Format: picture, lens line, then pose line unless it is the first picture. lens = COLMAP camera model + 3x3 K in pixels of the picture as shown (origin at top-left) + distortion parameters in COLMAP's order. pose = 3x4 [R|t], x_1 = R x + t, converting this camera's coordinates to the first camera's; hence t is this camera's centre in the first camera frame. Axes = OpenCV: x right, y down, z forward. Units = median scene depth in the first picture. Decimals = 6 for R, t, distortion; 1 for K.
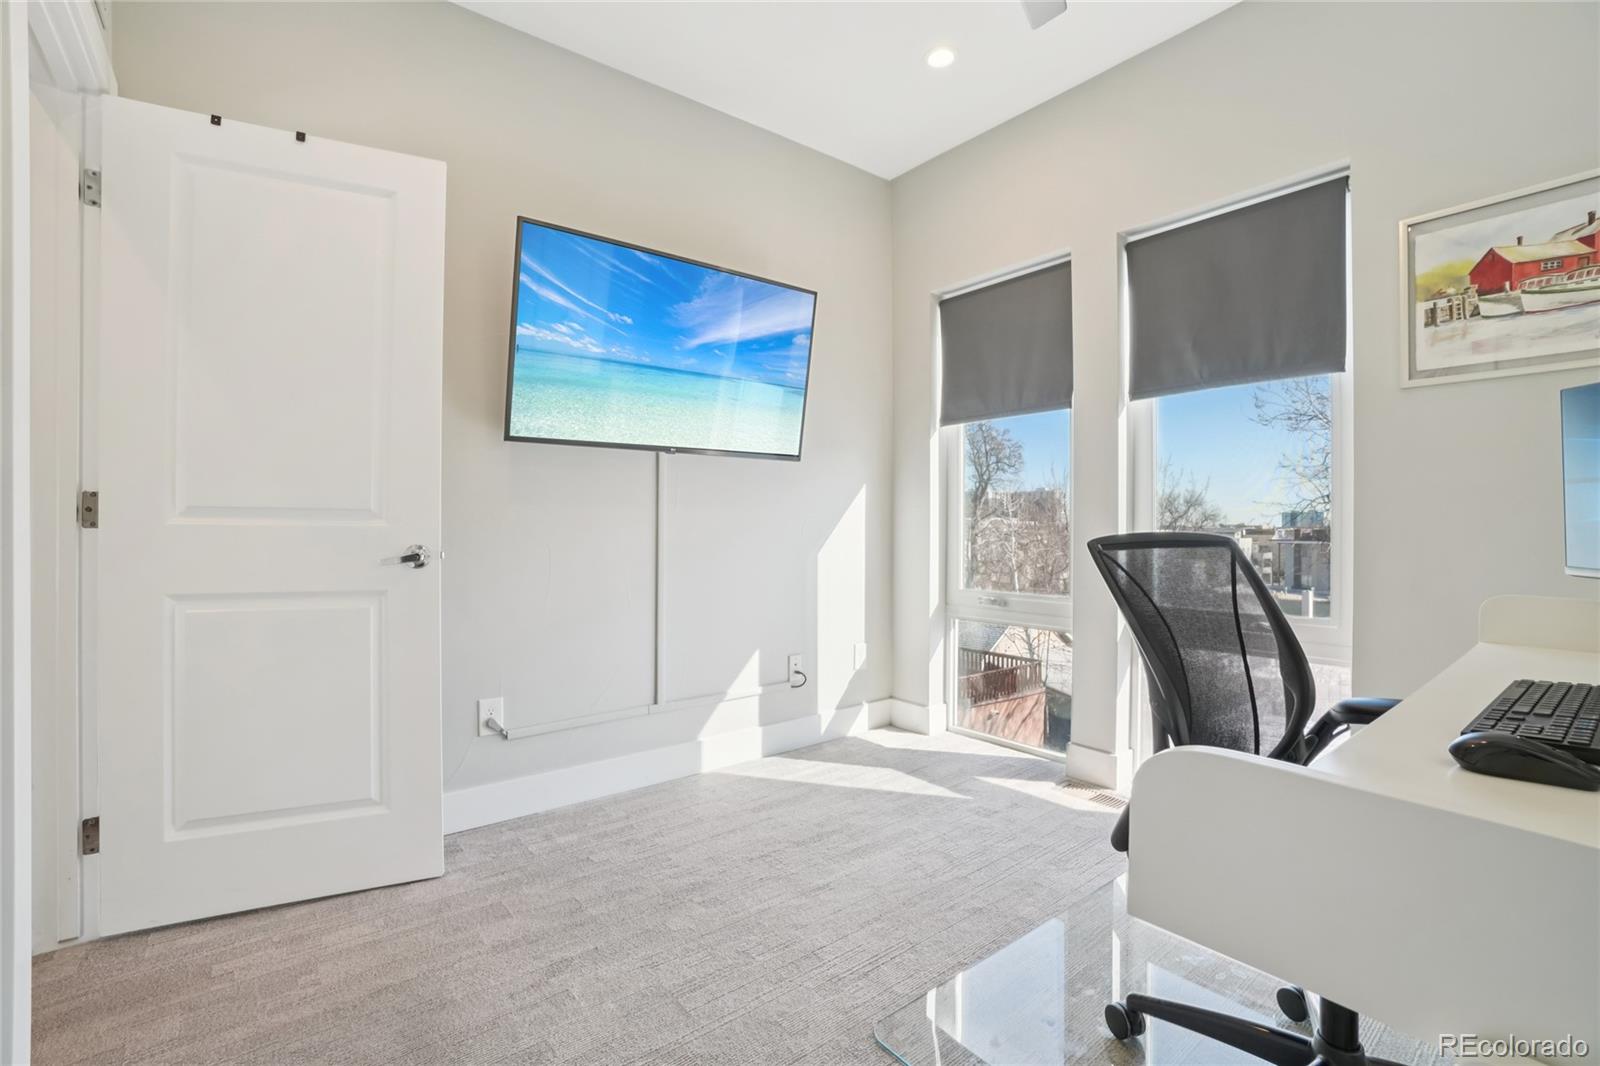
lens RADIAL K [[757.6, 0, 793.6], [0, 757.6, 527.0], [0, 0, 1]] dist [-0.001615, 0.000295]
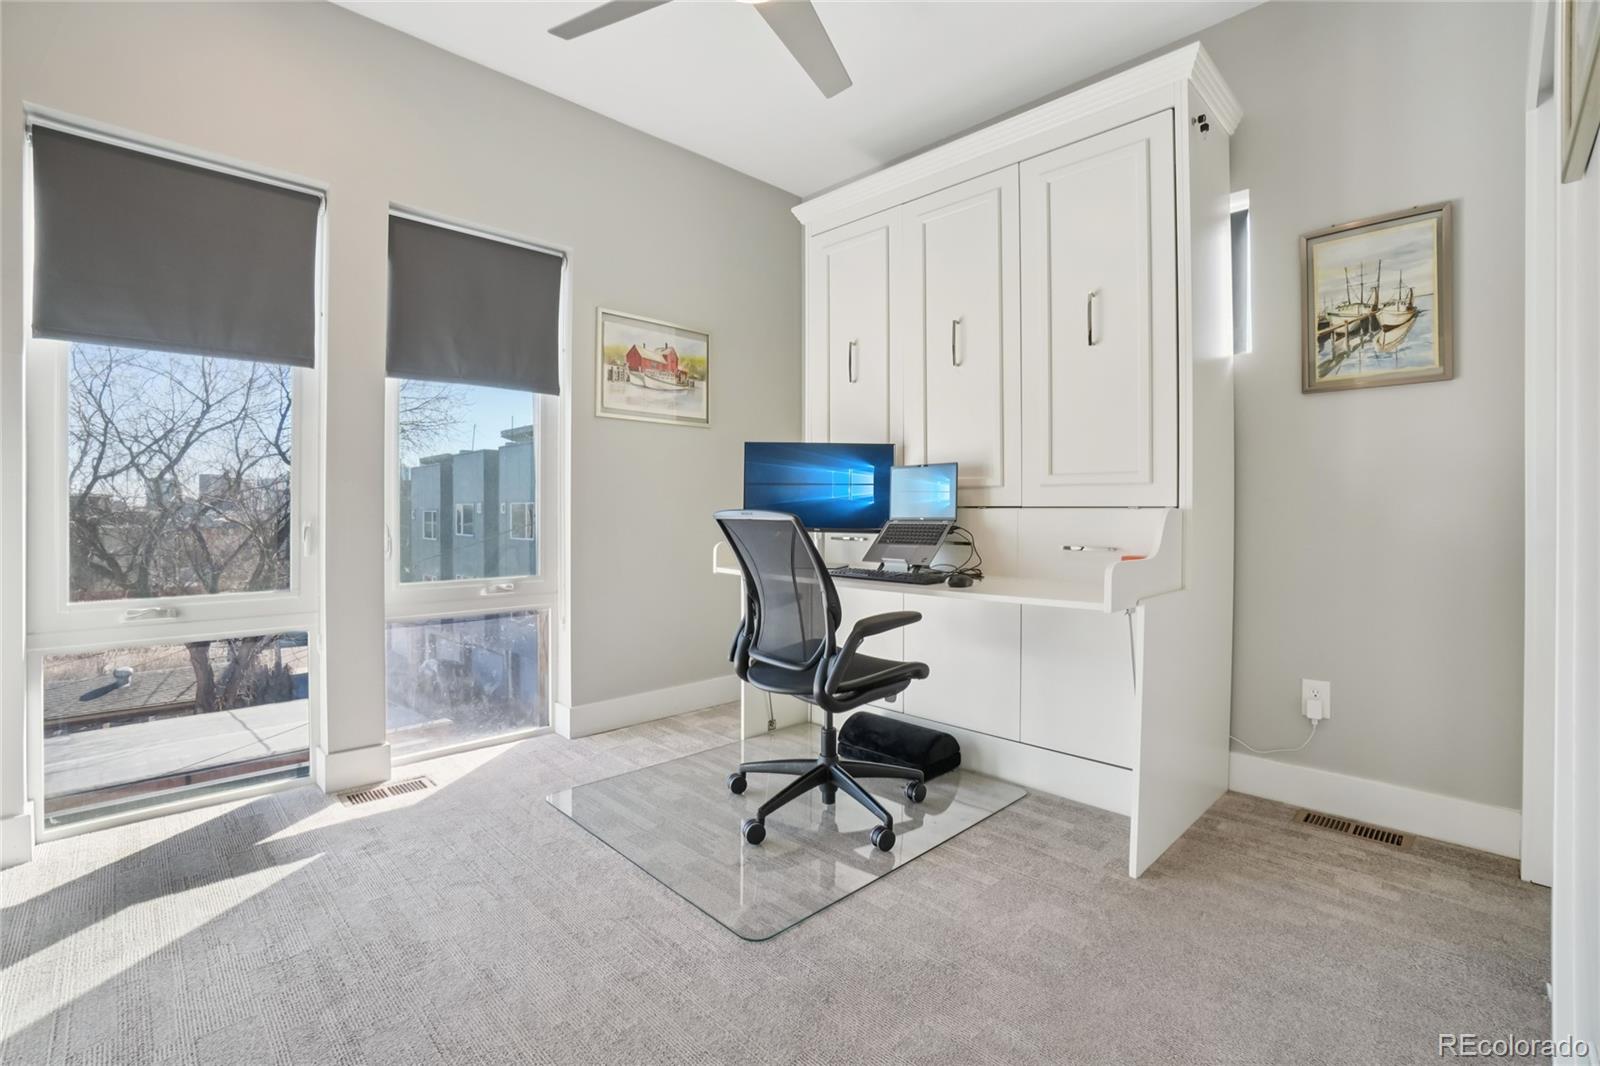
lens RADIAL K [[723.8, 0, 793.0], [0, 723.8, 518.7], [0, 0, 1]] dist [-0.002870, 0.000321]
pose [[-0.103068, -0.004543, 0.994664, -0.711518], [0.007543, 0.999957, 0.005349, 0.019882], [-0.994646, 0.008054, -0.103029, 0.770328]]
